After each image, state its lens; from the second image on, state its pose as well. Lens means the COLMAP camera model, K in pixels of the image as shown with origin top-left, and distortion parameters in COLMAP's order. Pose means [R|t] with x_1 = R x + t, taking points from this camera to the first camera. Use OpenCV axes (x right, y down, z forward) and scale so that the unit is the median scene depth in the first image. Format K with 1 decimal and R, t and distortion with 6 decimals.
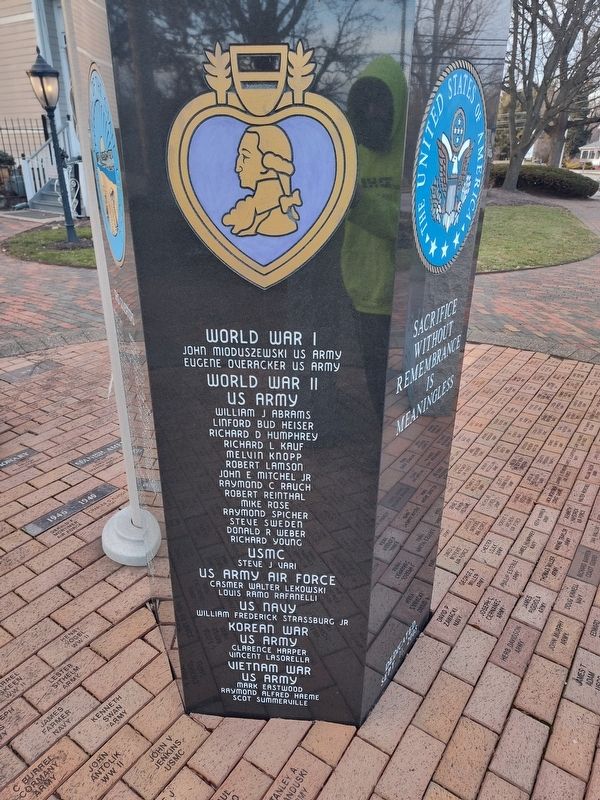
lens RADIAL K [[545.6, 0, 300.0], [0, 545.6, 400.0], [0, 0, 1]] dist [0.005049, -0.002744]
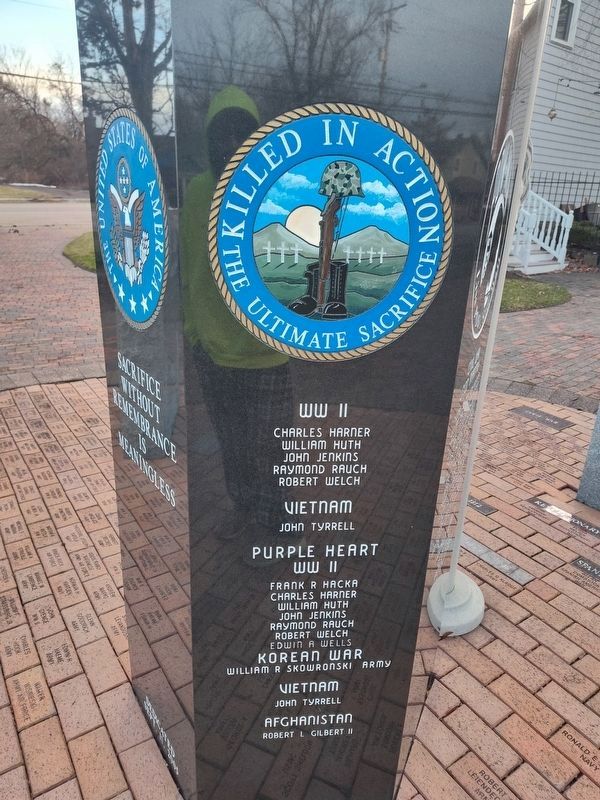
lens RADIAL K [[545.6, 0, 300.0], [0, 545.6, 400.0], [0, 0, 1]] dist [0.005049, -0.002744]
pose [[-0.342238, 0.314724, -0.885337, 0.797220], [-0.425241, 0.788339, 0.444625, -0.521862], [0.837880, 0.528649, -0.135966, 1.111022]]
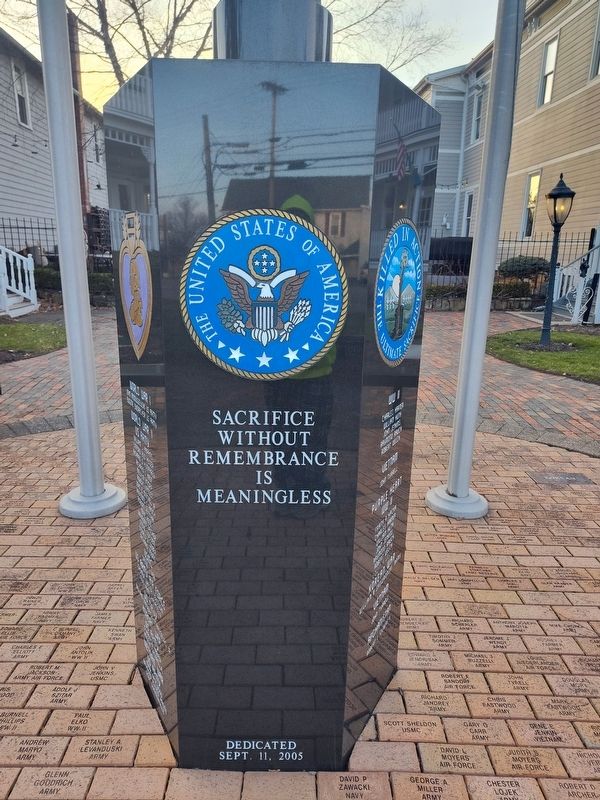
lens RADIAL K [[545.6, 0, 300.0], [0, 545.6, 400.0], [0, 0, 1]] dist [0.005049, -0.002744]
pose [[0.582759, 0.217062, -0.783119, 0.927173], [-0.349893, 0.936789, -0.000717, -0.171615], [0.733462, 0.274426, 0.621871, 0.287296]]
